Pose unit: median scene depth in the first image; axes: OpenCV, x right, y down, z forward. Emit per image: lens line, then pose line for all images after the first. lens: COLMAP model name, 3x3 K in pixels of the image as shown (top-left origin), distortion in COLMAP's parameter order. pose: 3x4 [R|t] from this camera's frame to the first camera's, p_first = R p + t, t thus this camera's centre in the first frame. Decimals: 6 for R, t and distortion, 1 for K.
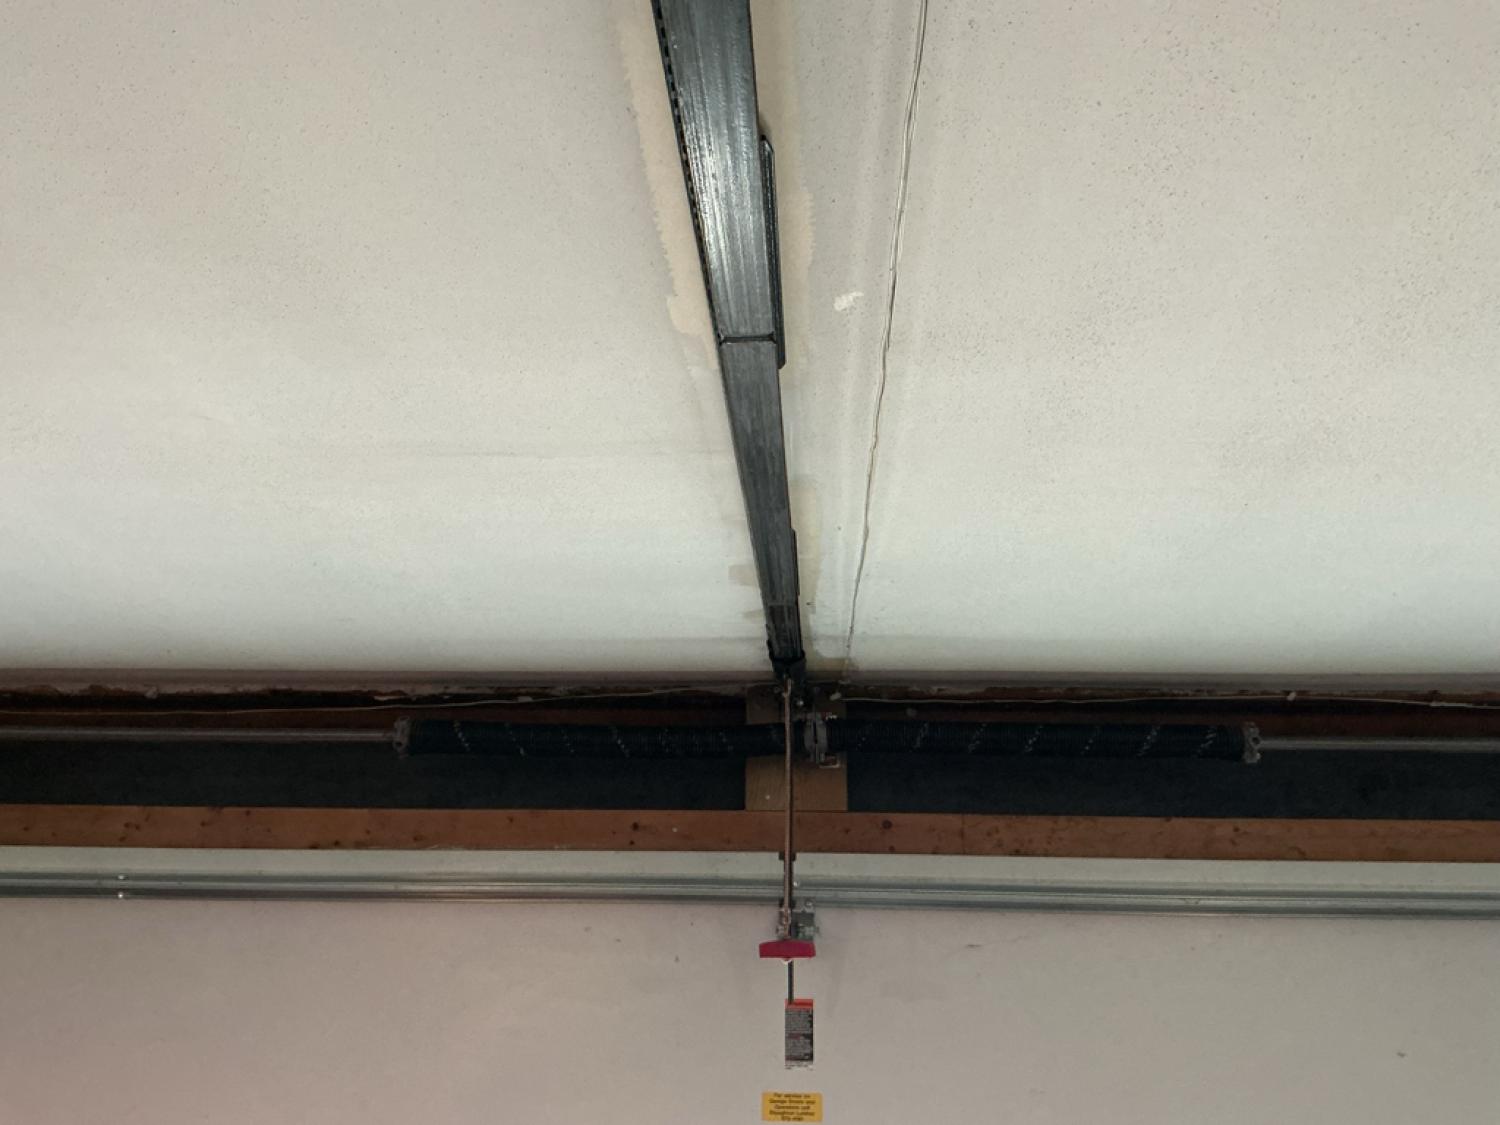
lens RADIAL K [[1198.0, 0, 750.0], [0, 1198.0, 562.5], [0, 0, 1]] dist [0.128421, -0.204408]
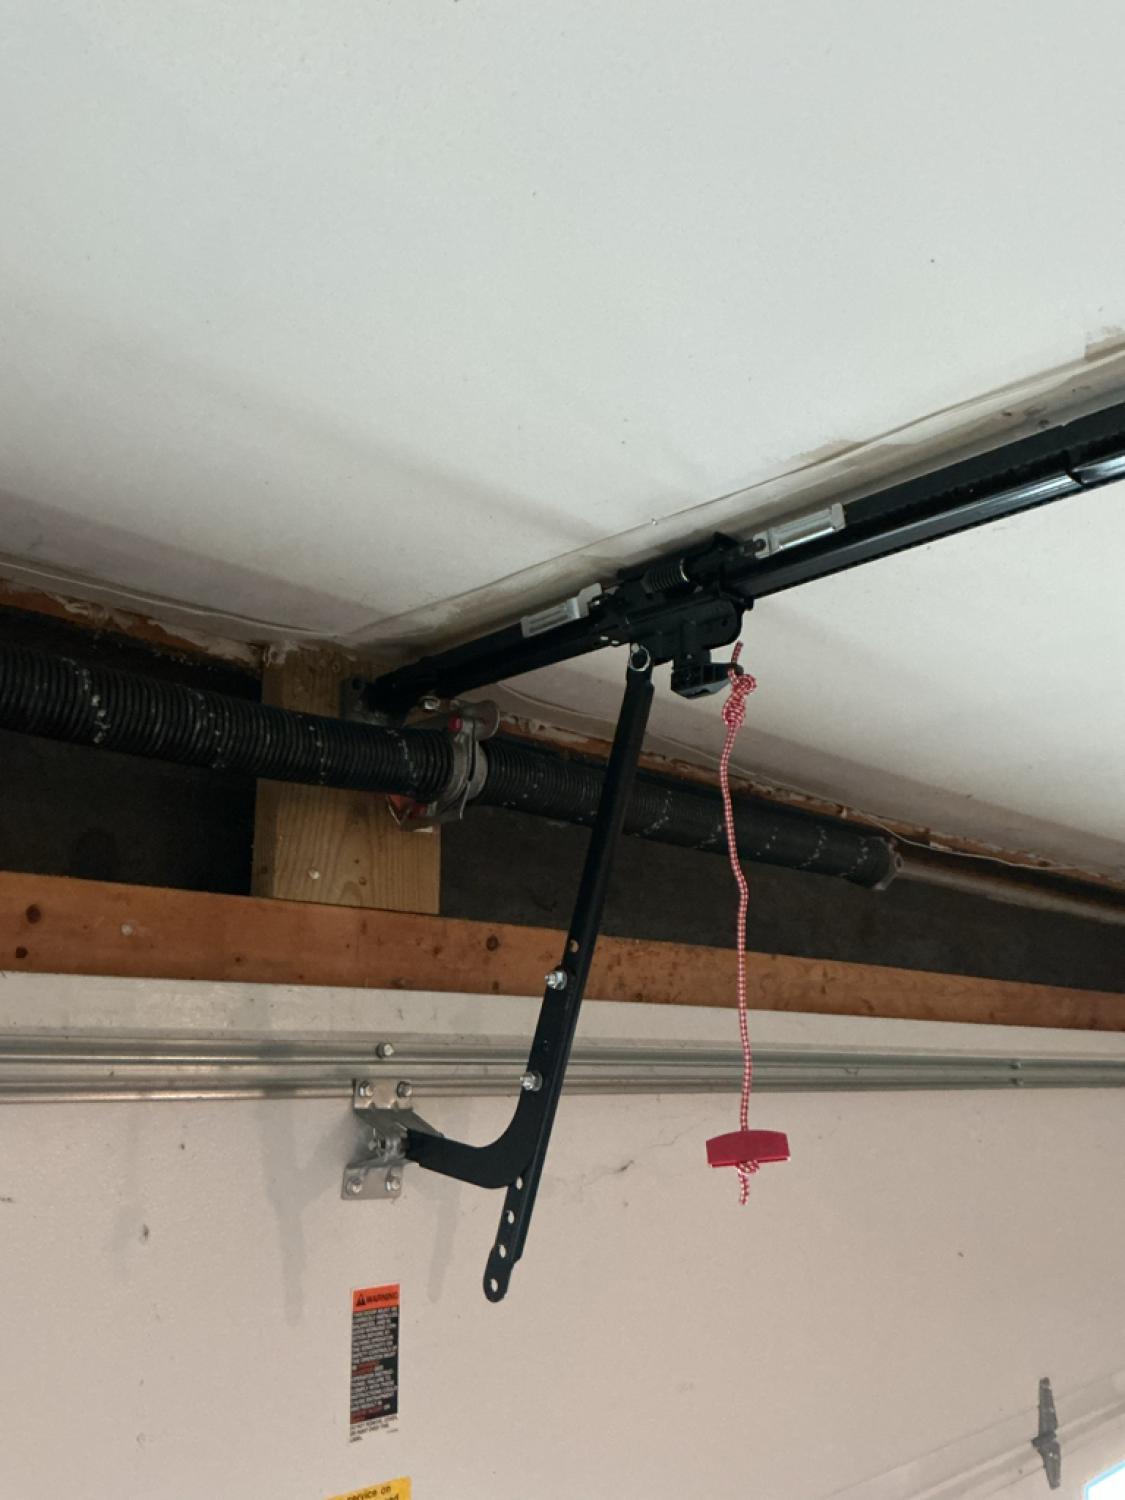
lens RADIAL K [[1198.0, 0, 562.5], [0, 1198.0, 750.0], [0, 0, 1]] dist [0.128421, -0.204408]
pose [[0.697332, 0.170221, 0.696242, -0.268232], [-0.196384, 0.979592, -0.042805, 0.147709], [-0.689320, -0.106882, 0.716530, 0.590916]]
